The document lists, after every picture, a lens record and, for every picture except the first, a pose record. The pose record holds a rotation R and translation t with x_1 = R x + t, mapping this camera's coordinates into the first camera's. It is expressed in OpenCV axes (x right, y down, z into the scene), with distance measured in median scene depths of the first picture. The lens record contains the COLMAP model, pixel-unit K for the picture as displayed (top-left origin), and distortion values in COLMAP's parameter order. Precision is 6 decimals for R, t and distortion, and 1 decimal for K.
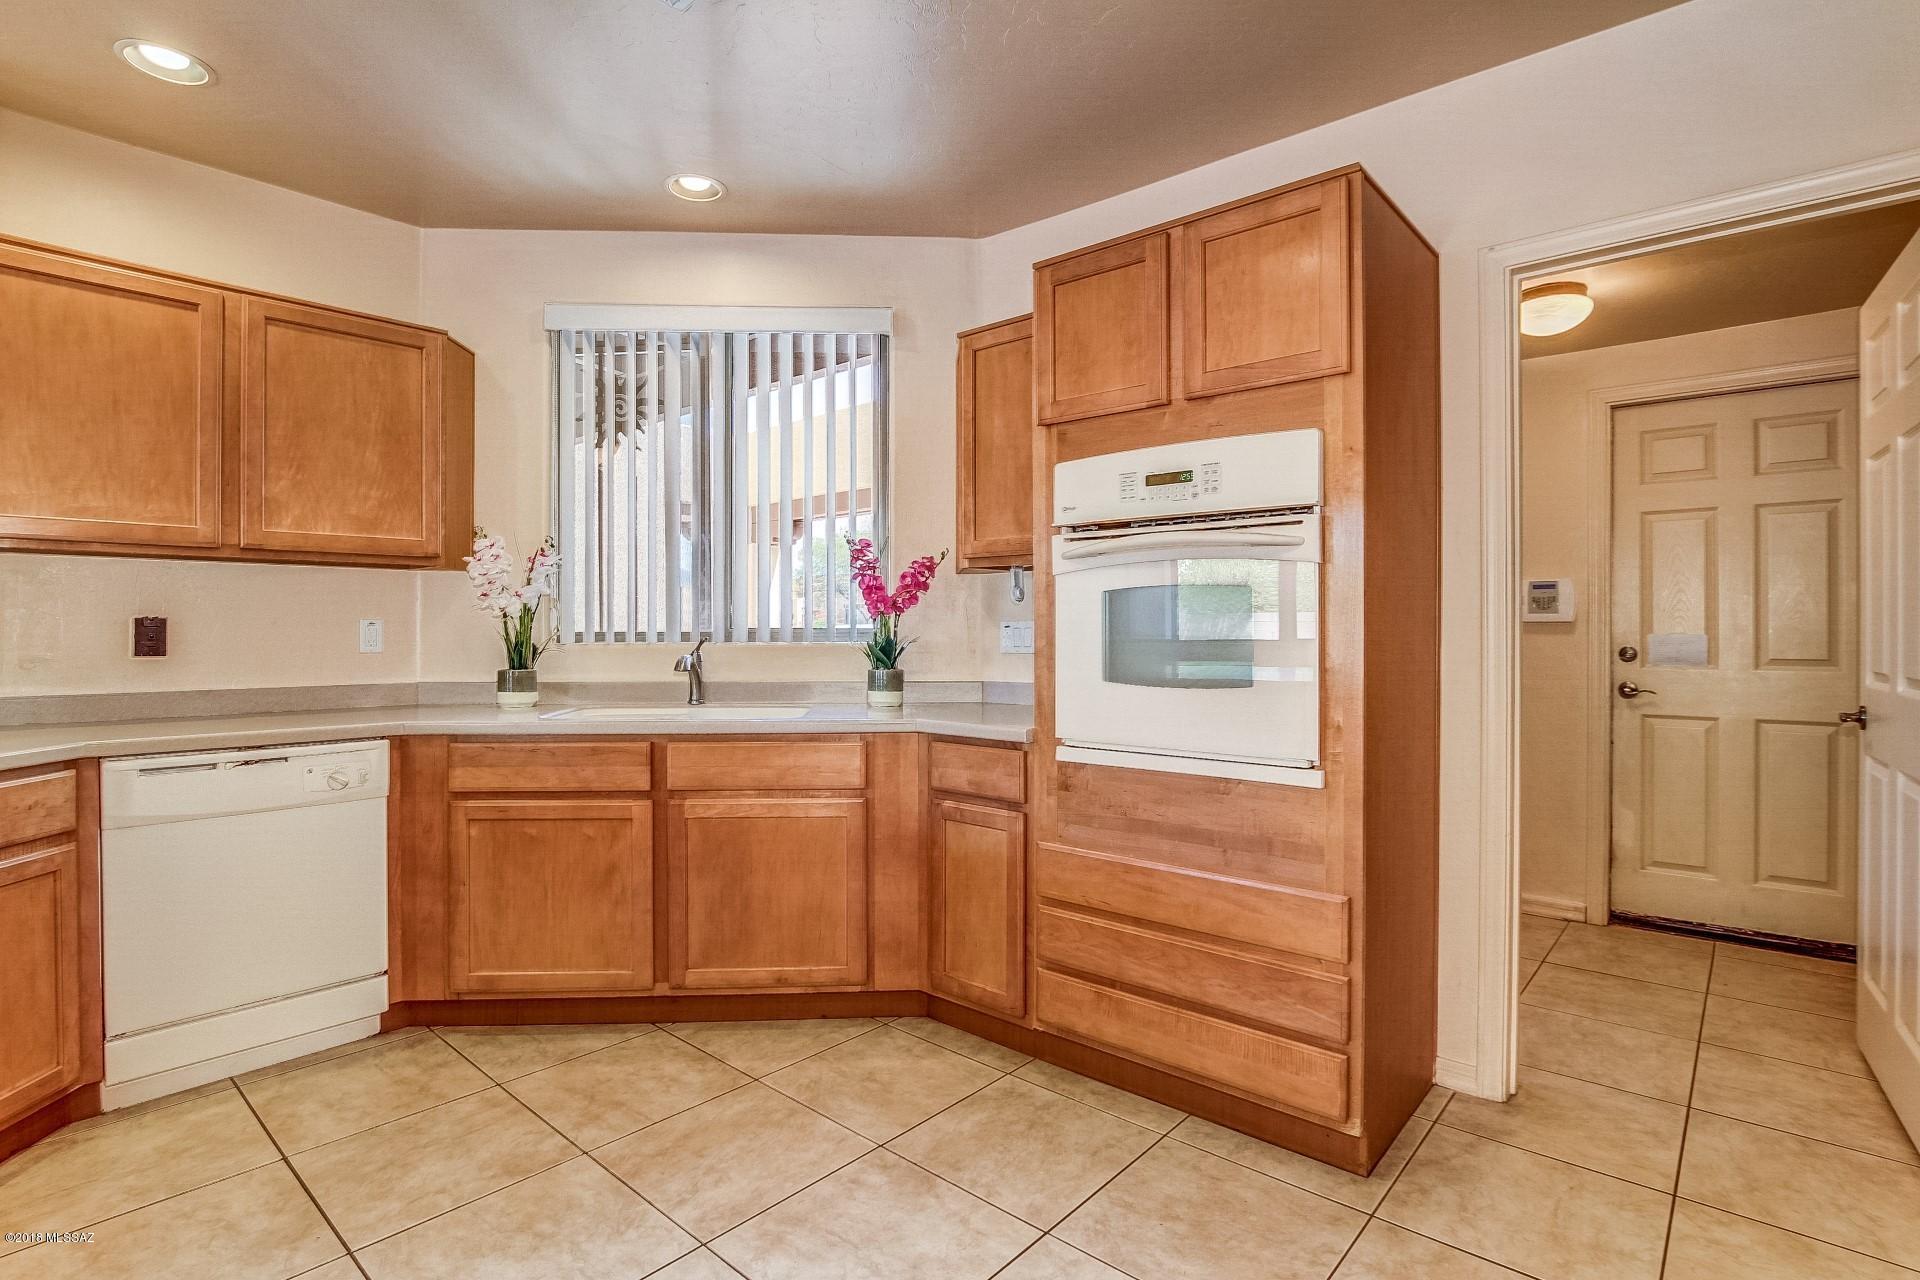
lens RADIAL K [[928.8, 0, 966.4], [0, 928.8, 631.5], [0, 0, 1]] dist [-0.026225, -0.000412]
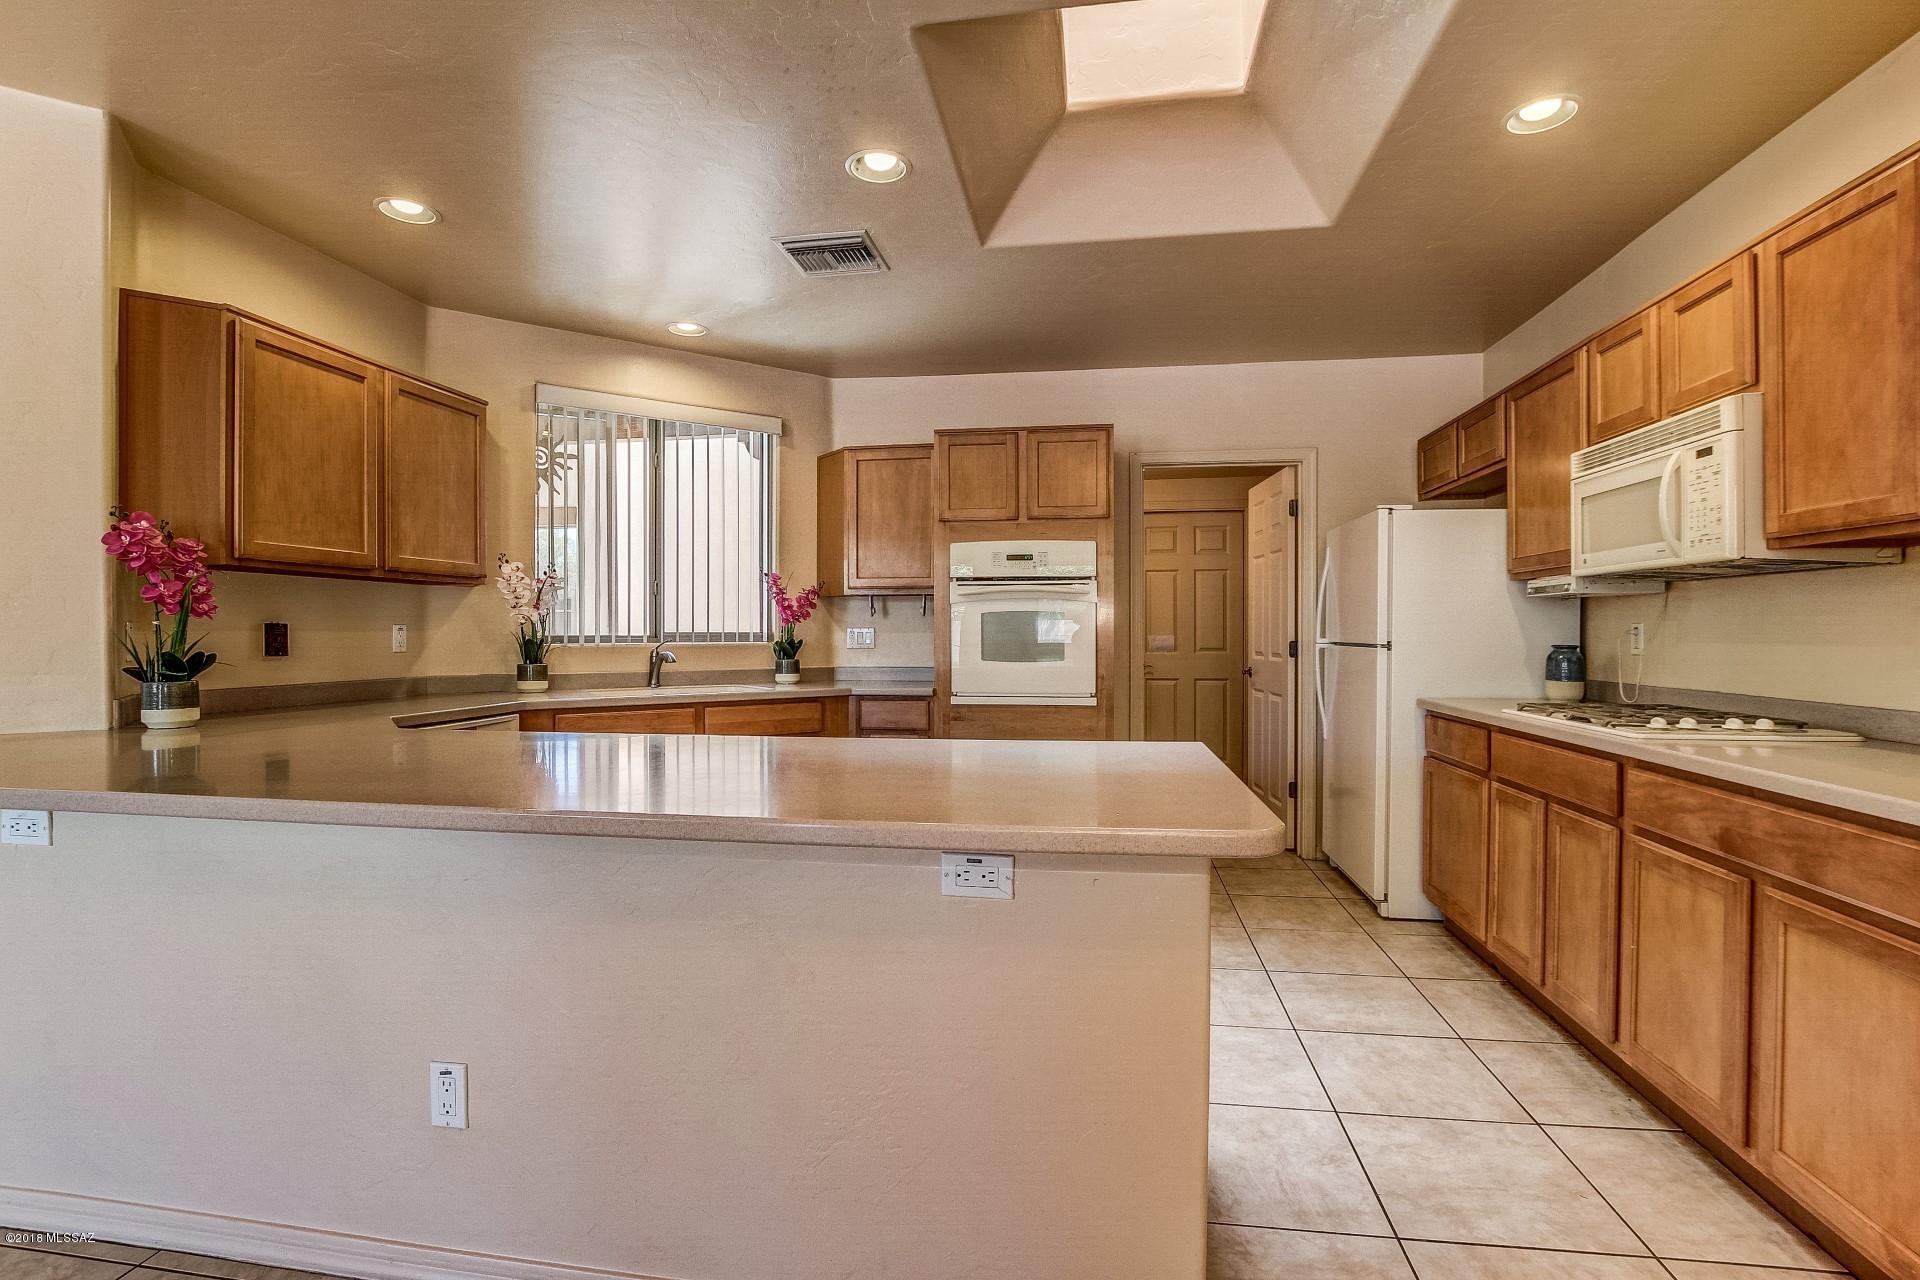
lens RADIAL K [[928.8, 0, 938.8], [0, 928.8, 638.0], [0, 0, 1]] dist [-0.026225, -0.000412]
pose [[0.846762, -0.003563, 0.531959, -0.830726], [0.000913, 0.999986, 0.005245, -0.002217], [-0.531971, -0.003956, 0.846754, -0.502290]]
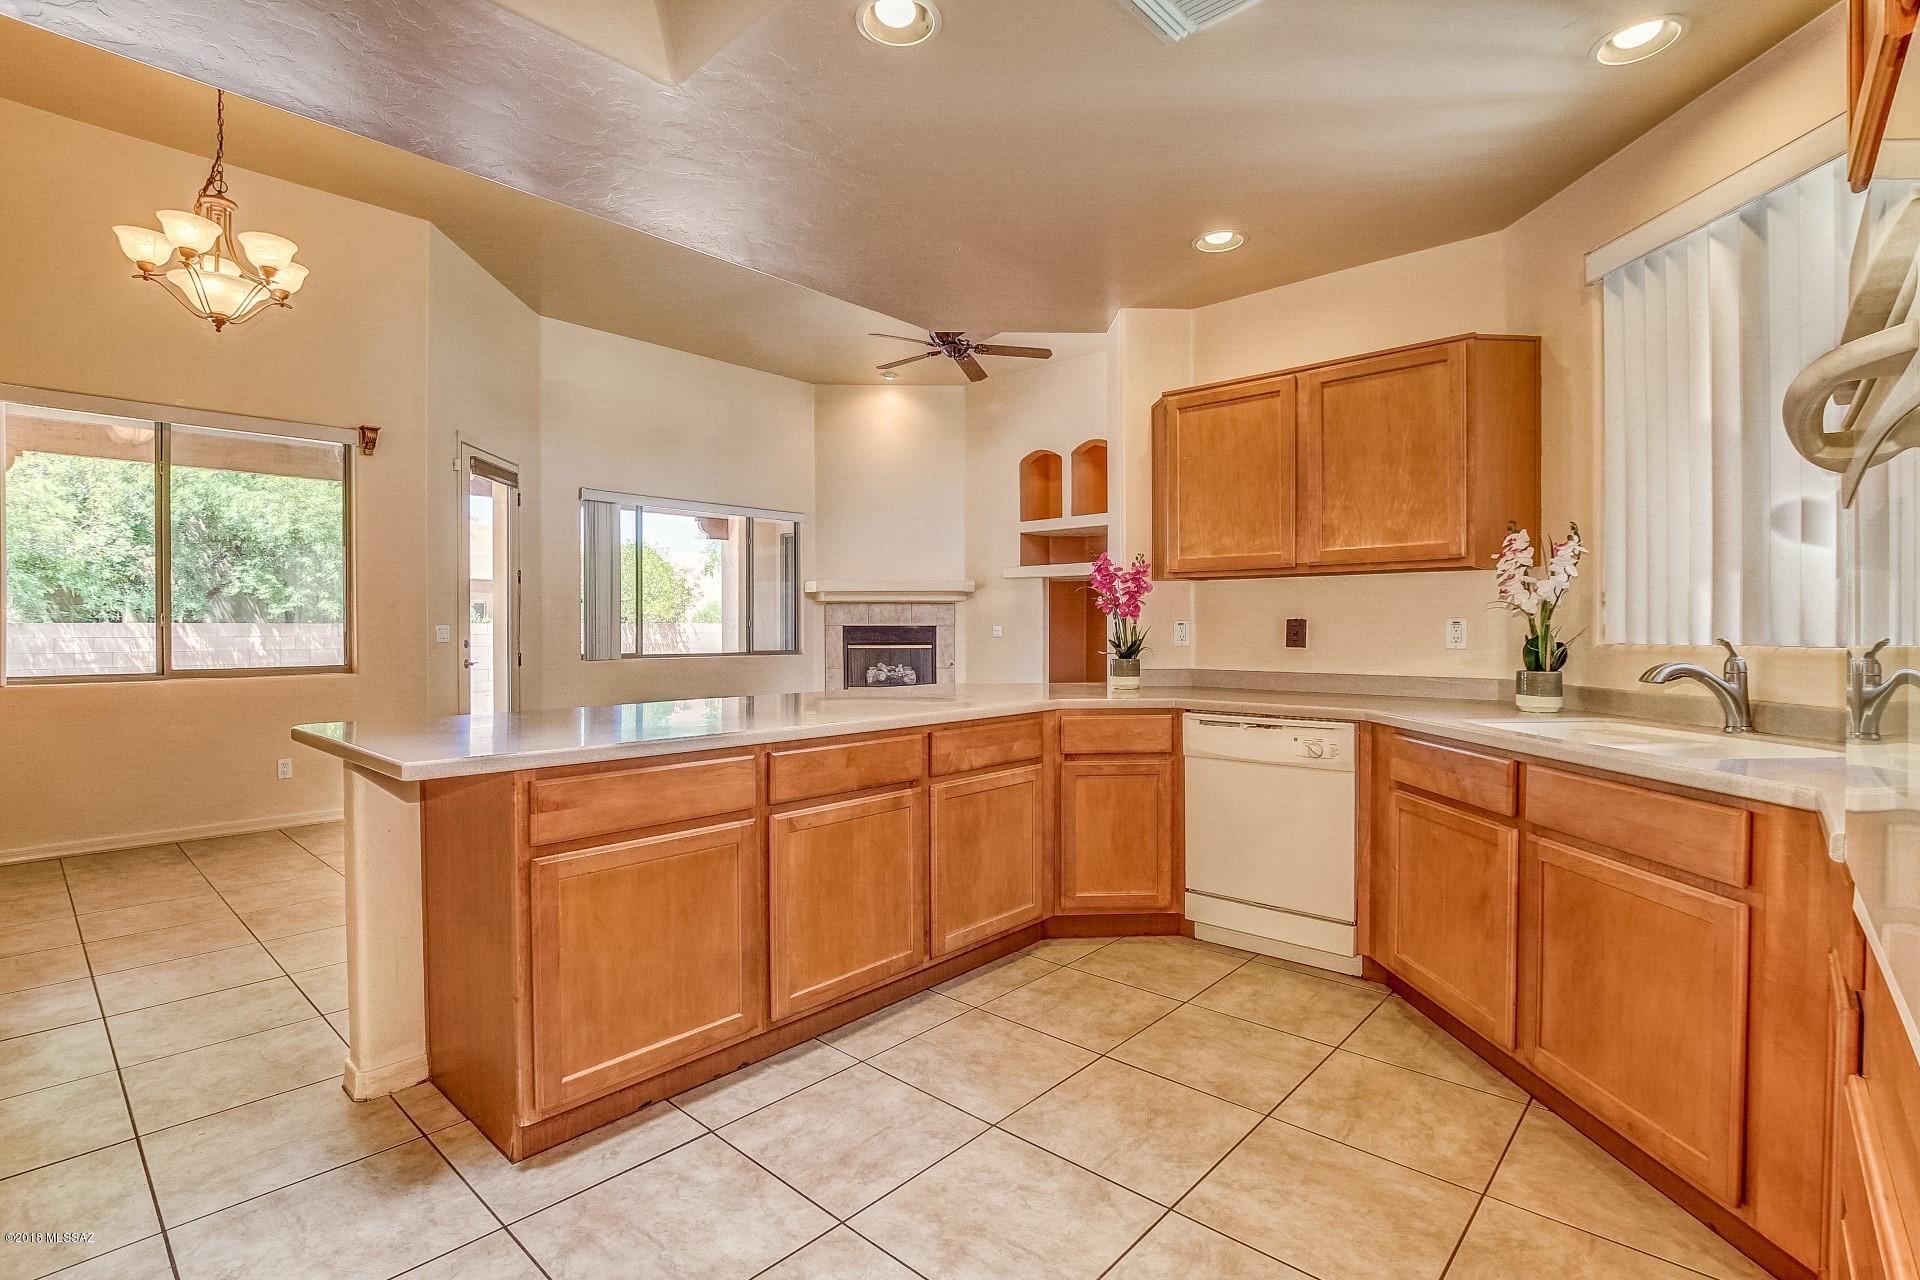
lens RADIAL K [[928.8, 0, 998.3], [0, 928.8, 644.9], [0, 0, 1]] dist [-0.026225, -0.000412]
pose [[-0.012366, 0.017089, -0.999778, 0.532845], [-0.001922, 0.999852, 0.017114, 0.000069], [0.999922, 0.002133, -0.012331, 0.566232]]
